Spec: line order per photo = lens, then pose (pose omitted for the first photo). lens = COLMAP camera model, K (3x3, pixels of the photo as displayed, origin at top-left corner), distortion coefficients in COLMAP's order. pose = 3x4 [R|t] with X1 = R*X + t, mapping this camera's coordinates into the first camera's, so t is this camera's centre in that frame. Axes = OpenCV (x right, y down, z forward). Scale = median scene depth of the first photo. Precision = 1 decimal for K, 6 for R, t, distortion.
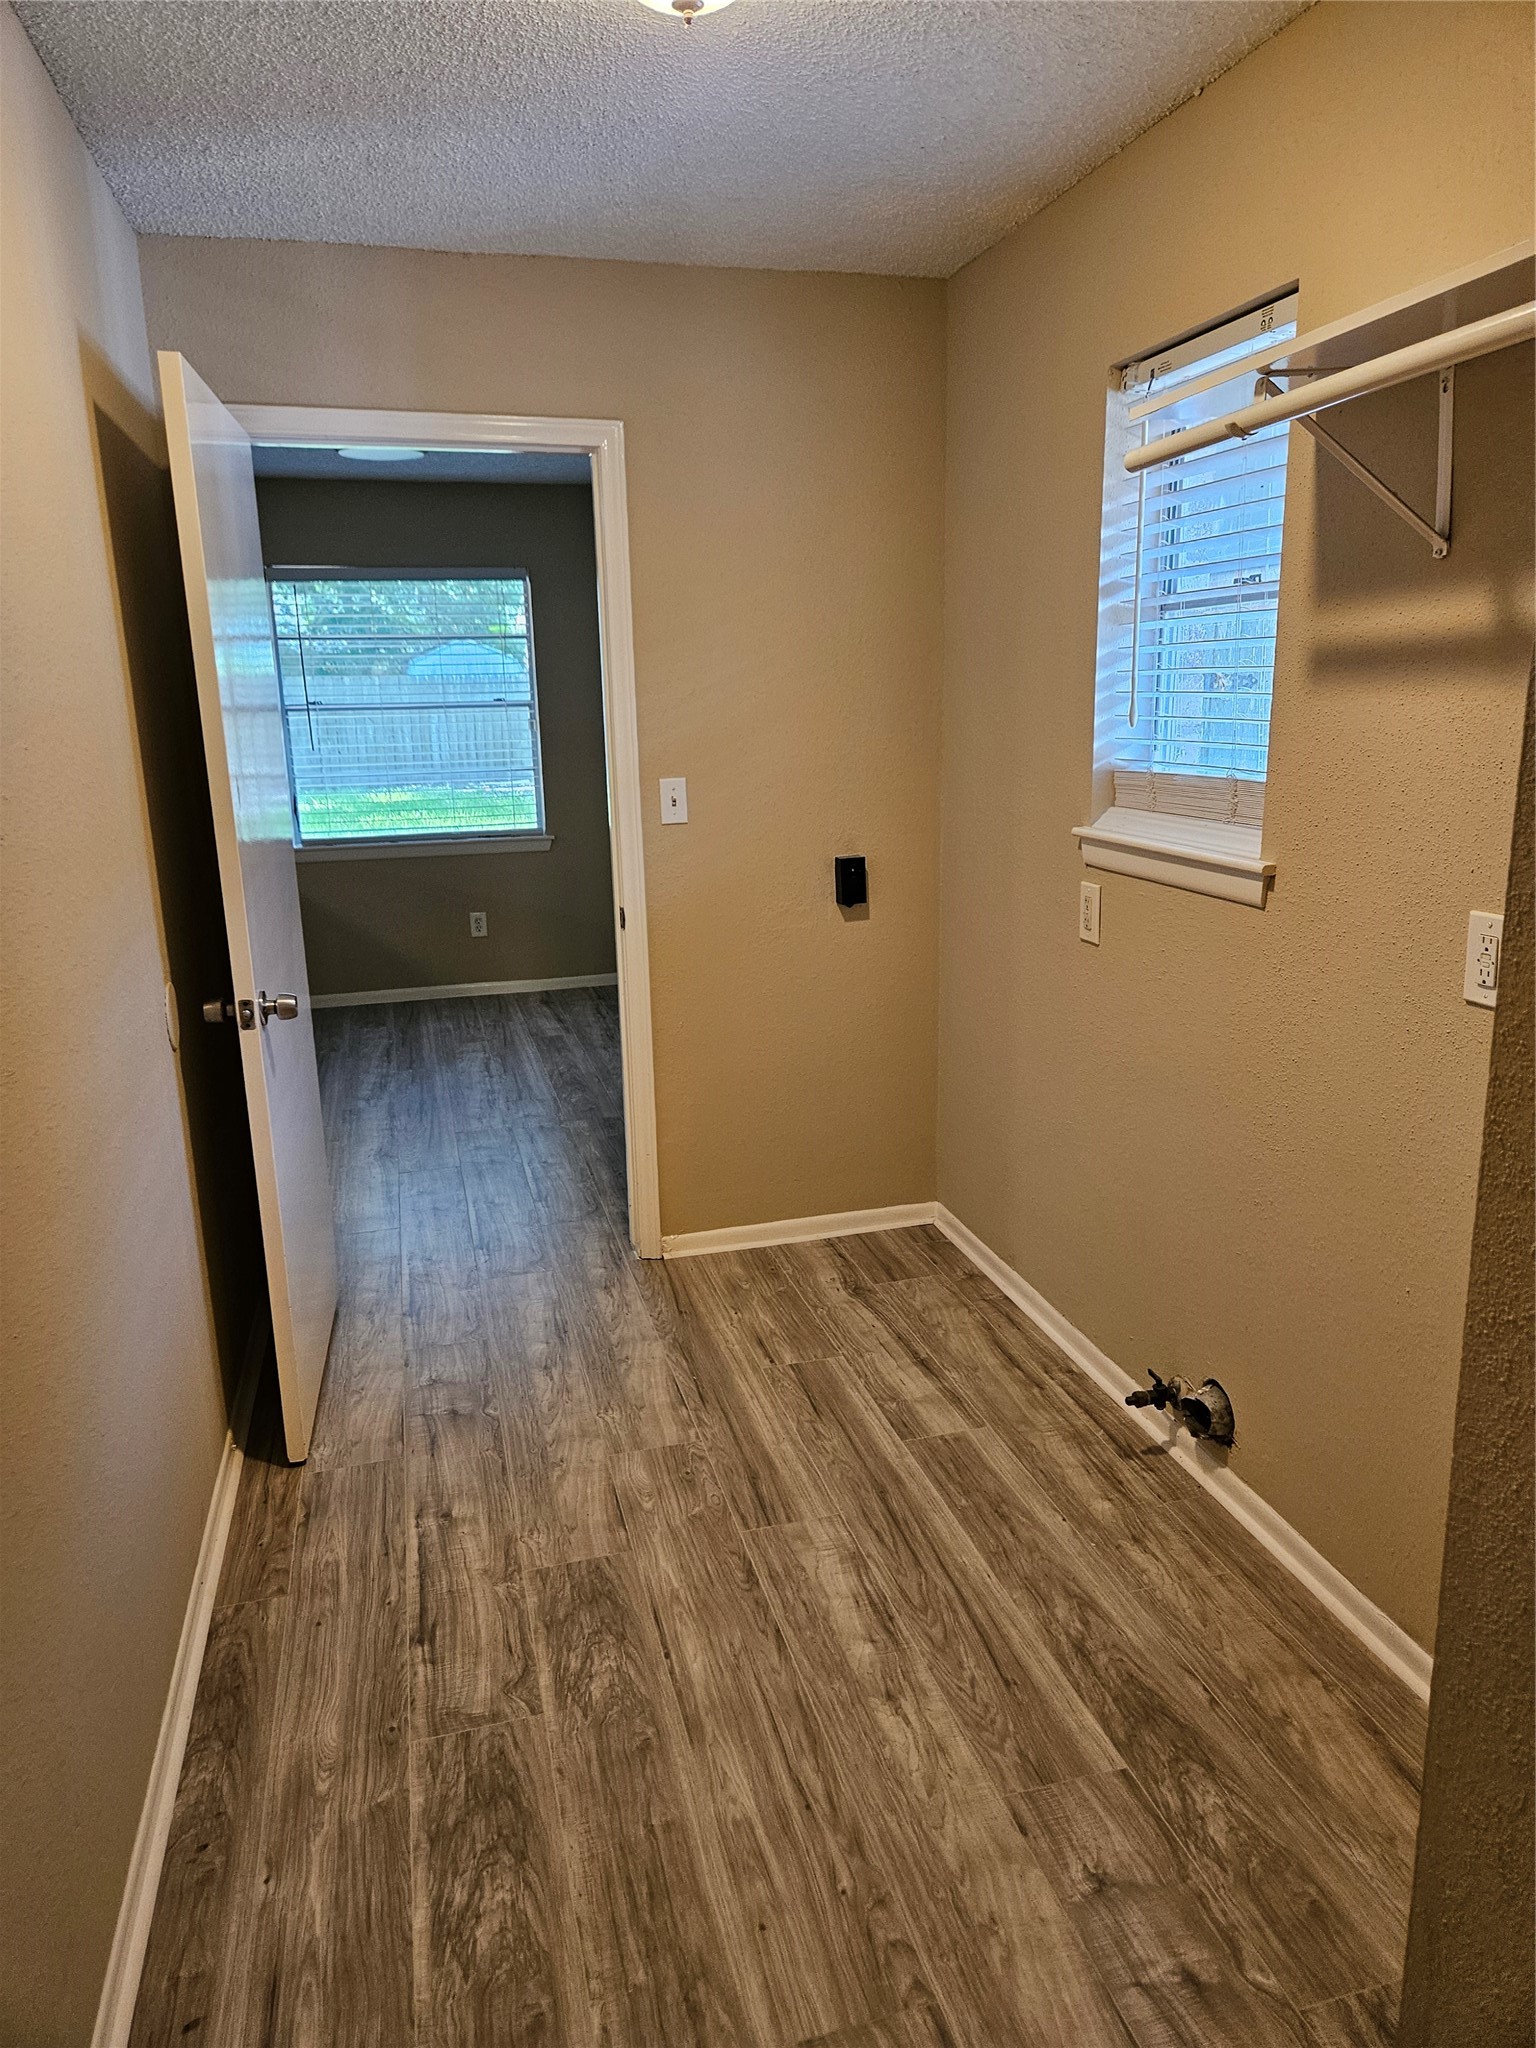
lens RADIAL K [[1366.0, 0, 805.1], [0, 1366.0, 1005.8], [0, 0, 1]] dist [0.077165, -0.066013]
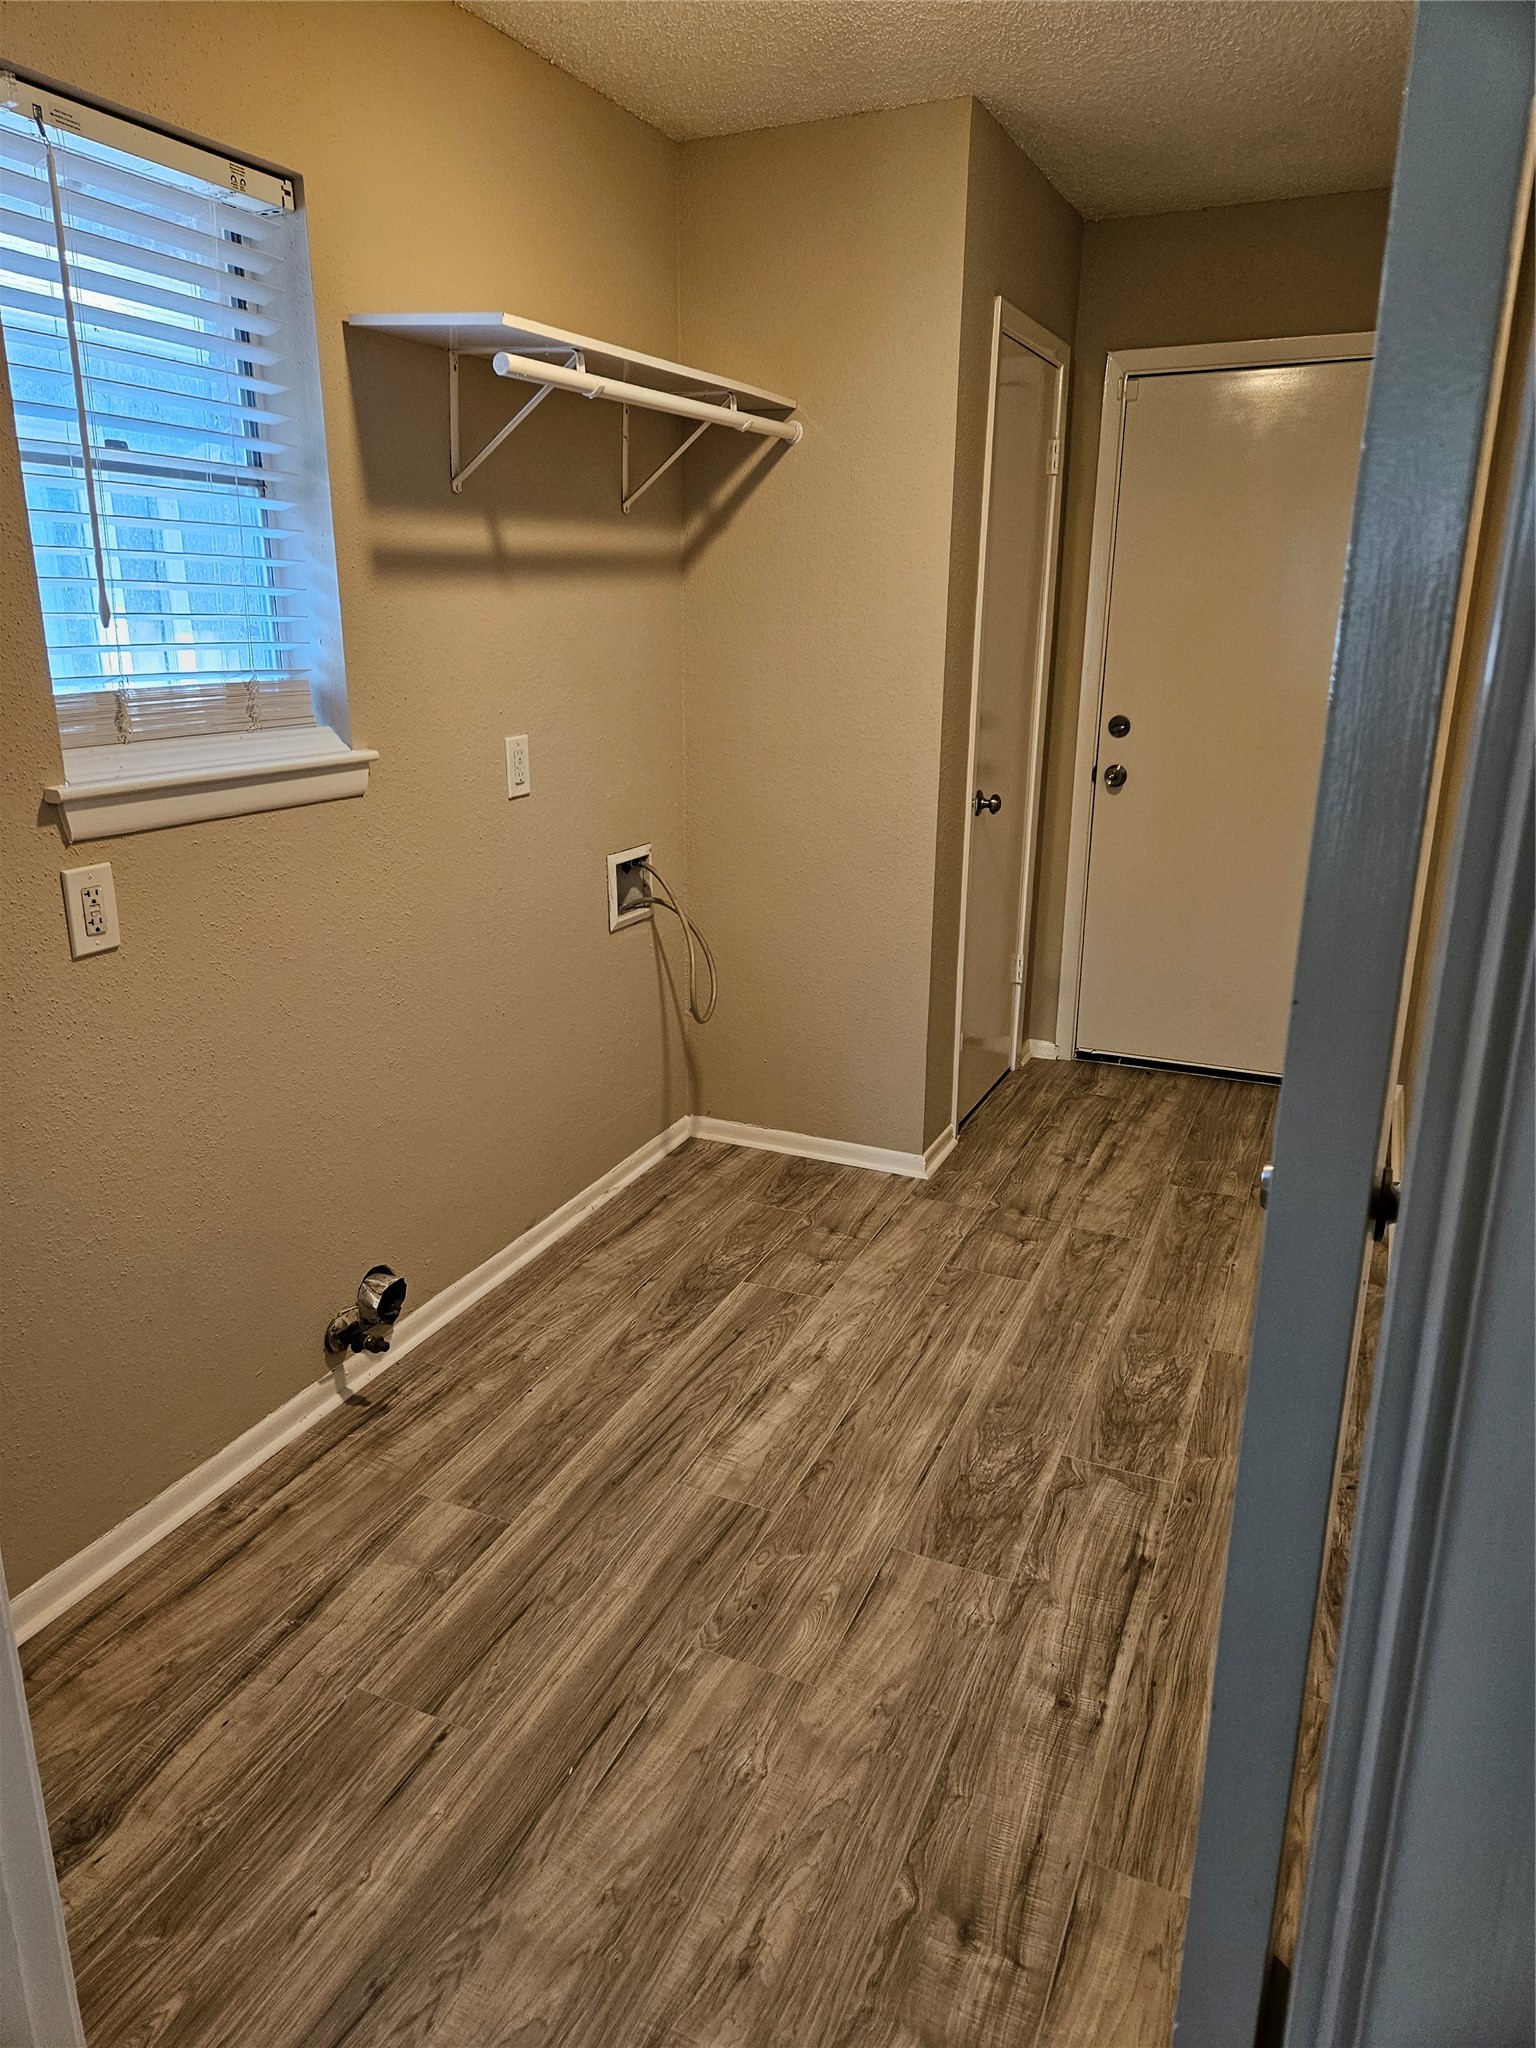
lens RADIAL K [[1366.0, 0, 716.5], [0, 1366.0, 1004.3], [0, 0, 1]] dist [0.077165, -0.066013]
pose [[-0.742441, -0.167731, 0.648573, -0.571069], [0.163773, 0.893326, 0.418505, -0.317500], [-0.649584, 0.416934, -0.635773, 1.520513]]
